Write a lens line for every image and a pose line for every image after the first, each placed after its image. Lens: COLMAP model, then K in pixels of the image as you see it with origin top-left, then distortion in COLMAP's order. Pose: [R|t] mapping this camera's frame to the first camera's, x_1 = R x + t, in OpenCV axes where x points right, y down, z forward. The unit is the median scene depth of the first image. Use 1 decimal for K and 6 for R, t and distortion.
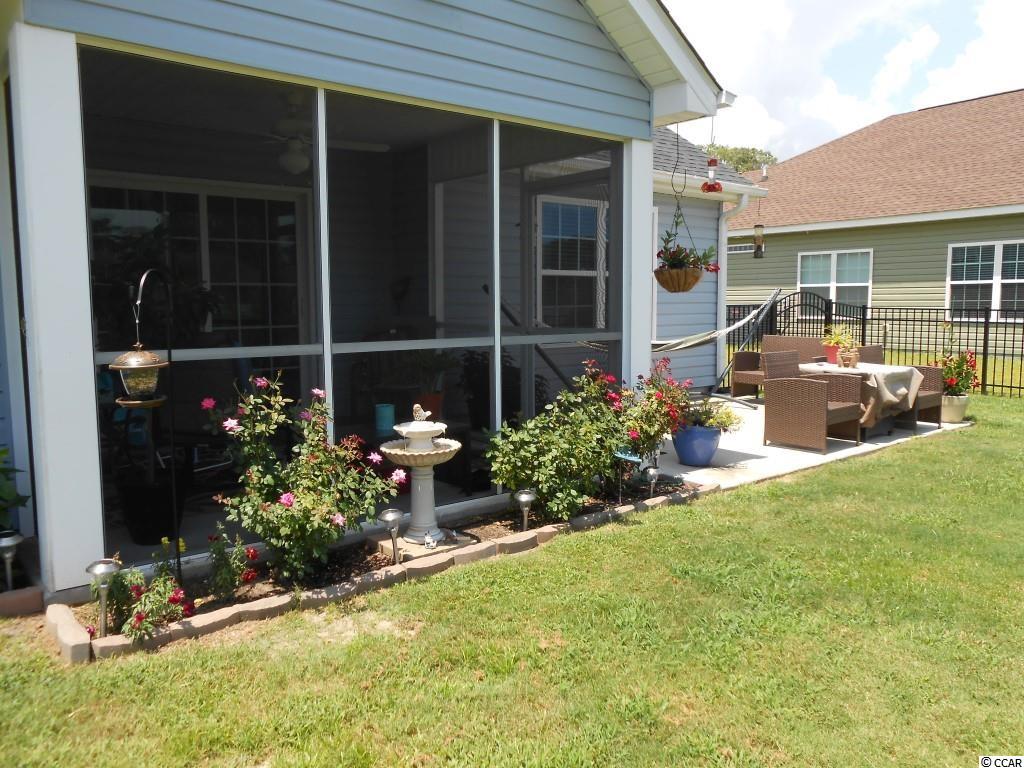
lens RADIAL K [[812.4, 0, 512.0], [0, 812.4, 384.0], [0, 0, 1]] dist [-0.044216, 0.075021]
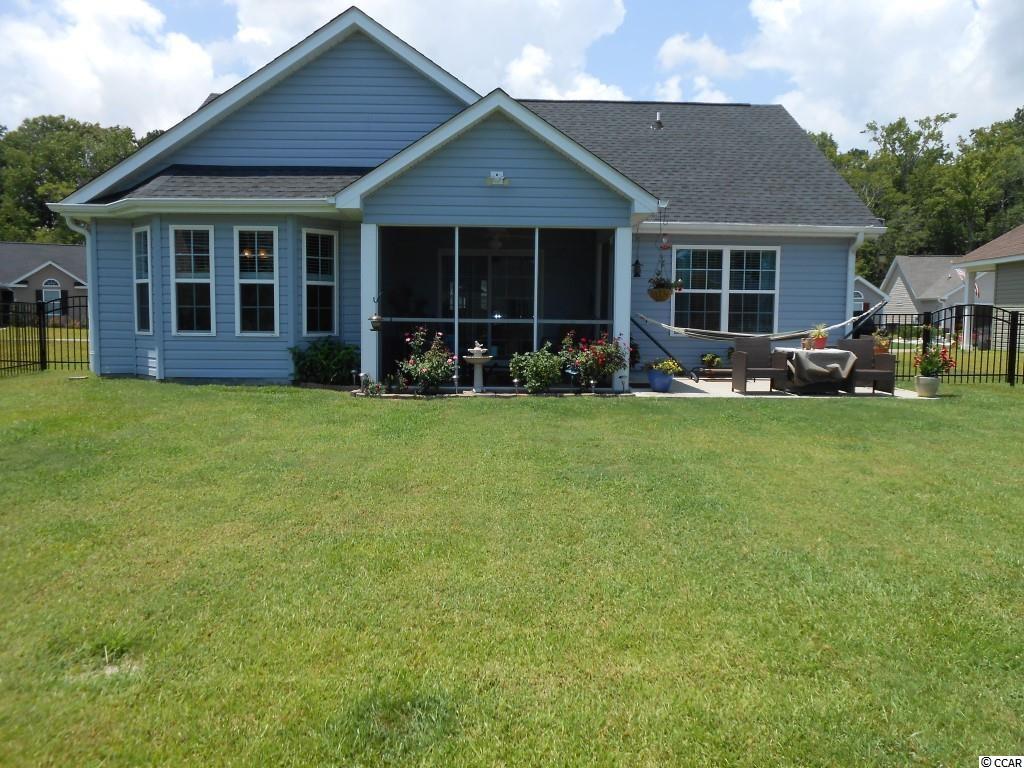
lens RADIAL K [[812.4, 0, 512.0], [0, 812.4, 384.0], [0, 0, 1]] dist [-0.044216, 0.075021]
pose [[0.795452, 0.072256, -0.601694, 0.965743], [-0.075808, 0.996932, 0.019498, 0.063128], [0.601256, 0.030103, 0.798489, -0.653211]]
